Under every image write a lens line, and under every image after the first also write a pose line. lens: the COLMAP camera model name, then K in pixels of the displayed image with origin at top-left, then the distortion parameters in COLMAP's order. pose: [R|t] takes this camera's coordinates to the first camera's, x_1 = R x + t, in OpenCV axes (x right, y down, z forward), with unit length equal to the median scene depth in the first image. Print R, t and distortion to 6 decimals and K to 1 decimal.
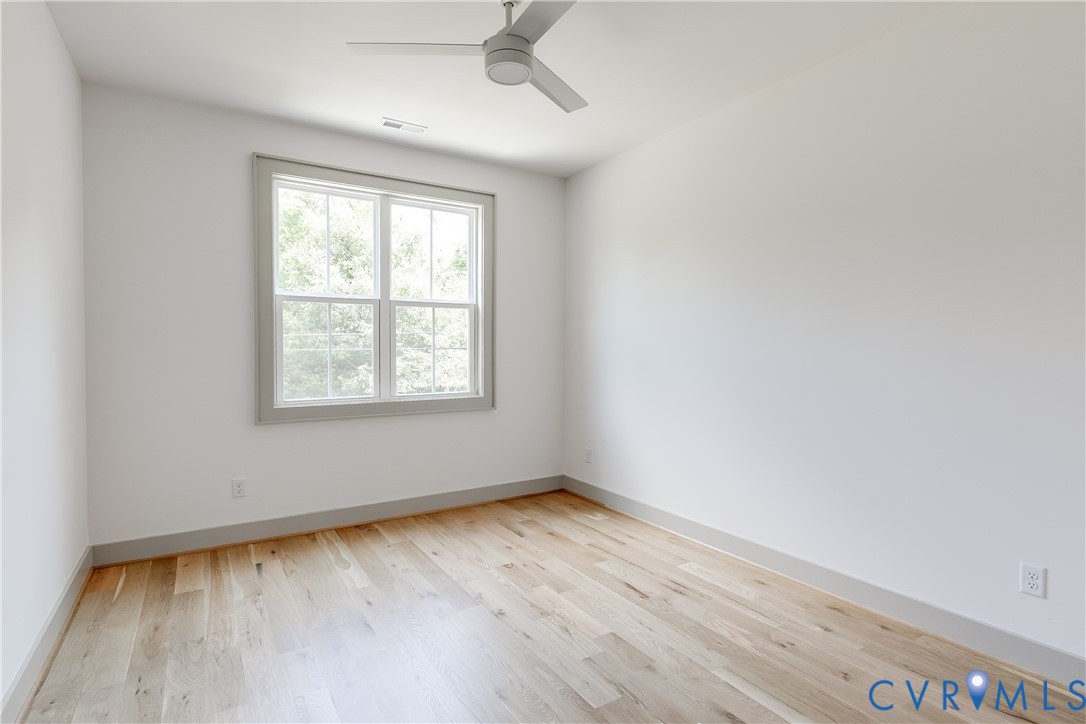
lens RADIAL K [[540.3, 0, 536.4], [0, 540.3, 361.0], [0, 0, 1]] dist [-0.030489, -0.000988]
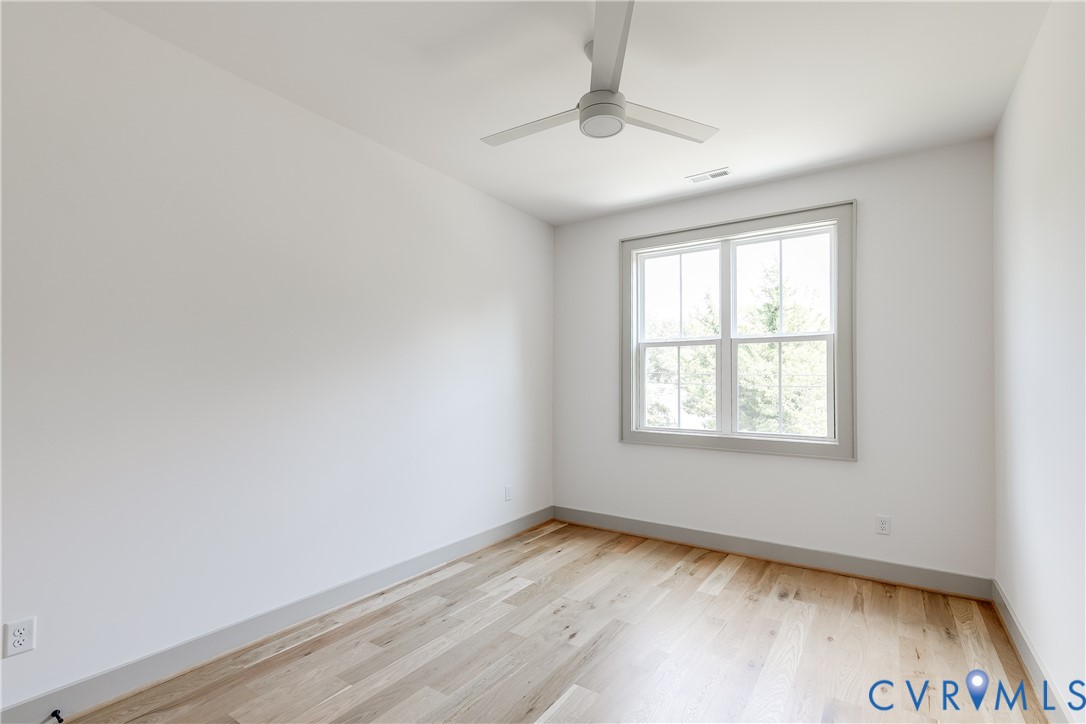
lens RADIAL K [[499.3, 0, 552.2], [0, 499.3, 371.9], [0, 0, 1]] dist [0.005666, -0.002316]
pose [[0.401322, -0.018506, -0.915750, 0.473578], [-0.029166, 0.999031, -0.032971, -0.007892], [0.915473, 0.039941, 0.400393, 0.302556]]
